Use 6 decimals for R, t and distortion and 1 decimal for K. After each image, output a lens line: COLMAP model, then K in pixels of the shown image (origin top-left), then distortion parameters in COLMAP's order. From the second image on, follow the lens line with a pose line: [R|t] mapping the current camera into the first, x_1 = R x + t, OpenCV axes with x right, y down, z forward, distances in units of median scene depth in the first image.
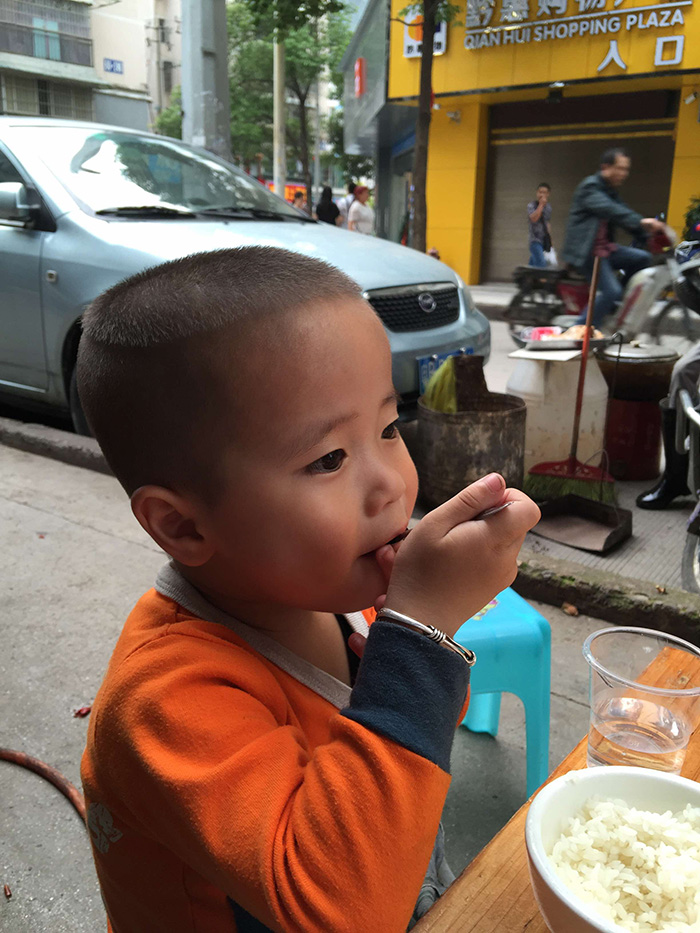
lens RADIAL K [[773.0, 0, 350.0], [0, 773.0, 466.5], [0, 0, 1]] dist [0.083215, -0.080725]
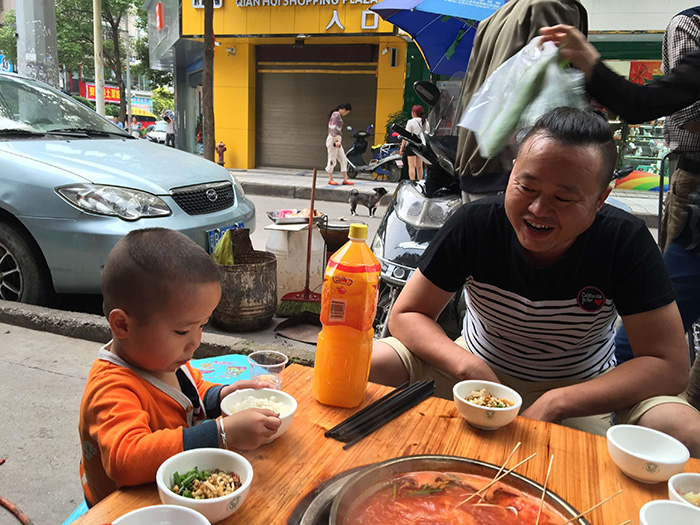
lens RADIAL K [[590.6, 0, 350.0], [0, 590.6, 262.5], [0, 0, 1]] dist [0.052670, -0.089354]
pose [[0.953037, -0.040141, 0.300184, 0.000363], [0.057309, 0.997173, -0.048604, -0.000833], [-0.297384, 0.063525, 0.952642, -0.187984]]
